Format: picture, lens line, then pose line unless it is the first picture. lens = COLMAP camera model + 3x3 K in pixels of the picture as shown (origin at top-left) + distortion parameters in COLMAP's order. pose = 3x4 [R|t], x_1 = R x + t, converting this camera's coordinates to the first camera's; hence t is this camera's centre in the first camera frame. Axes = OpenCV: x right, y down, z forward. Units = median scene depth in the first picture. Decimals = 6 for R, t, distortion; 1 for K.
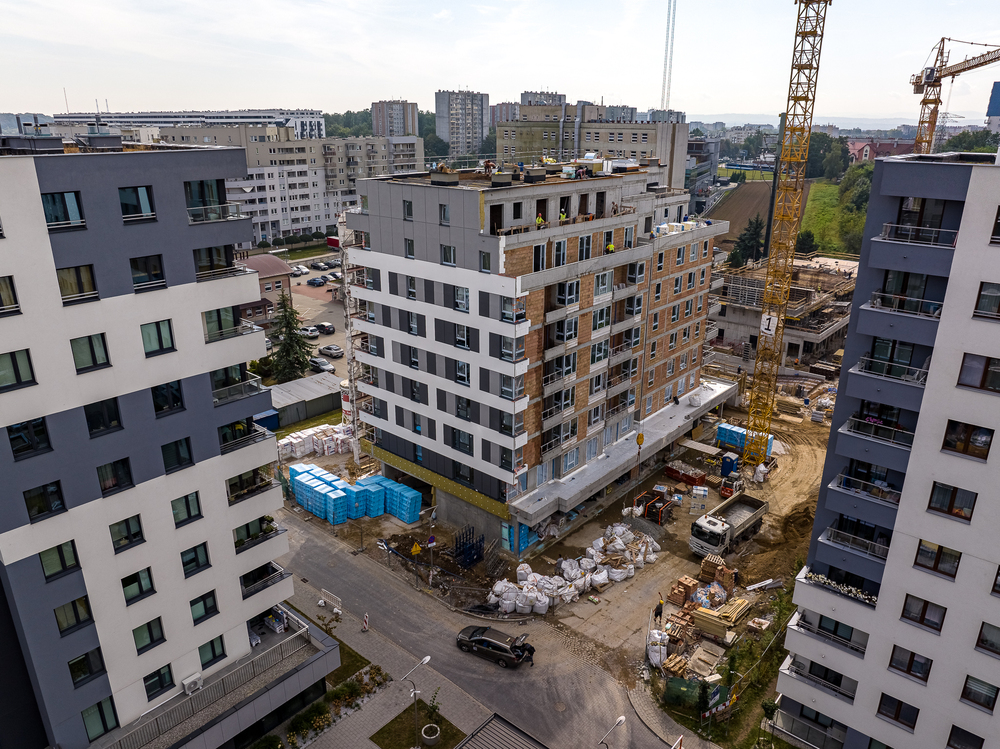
lens RADIAL K [[702.1, 0, 500.0], [0, 702.1, 374.5], [0, 0, 1]] dist [0.000098, -0.000195]
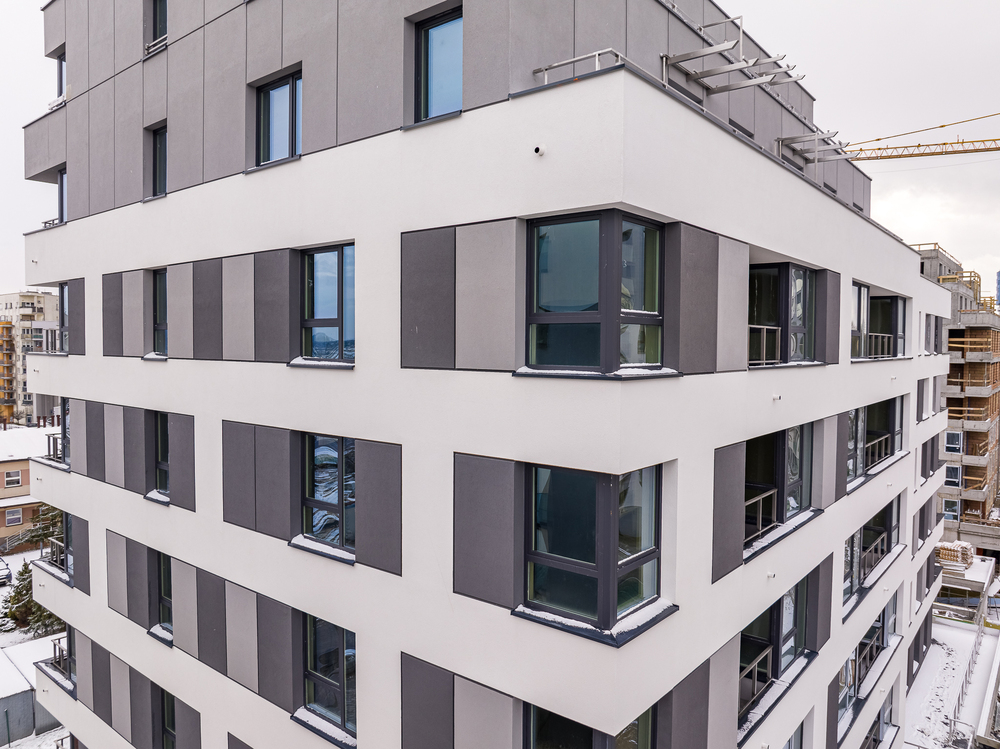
lens RADIAL K [[702.1, 0, 500.0], [0, 702.1, 374.5], [0, 0, 1]] dist [0.000098, -0.000195]
pose [[0.999389, 0.002555, 0.034846, -0.010140], [0.008166, 0.952619, -0.304057, -0.024304], [-0.033972, 0.304156, 0.952016, 0.804226]]
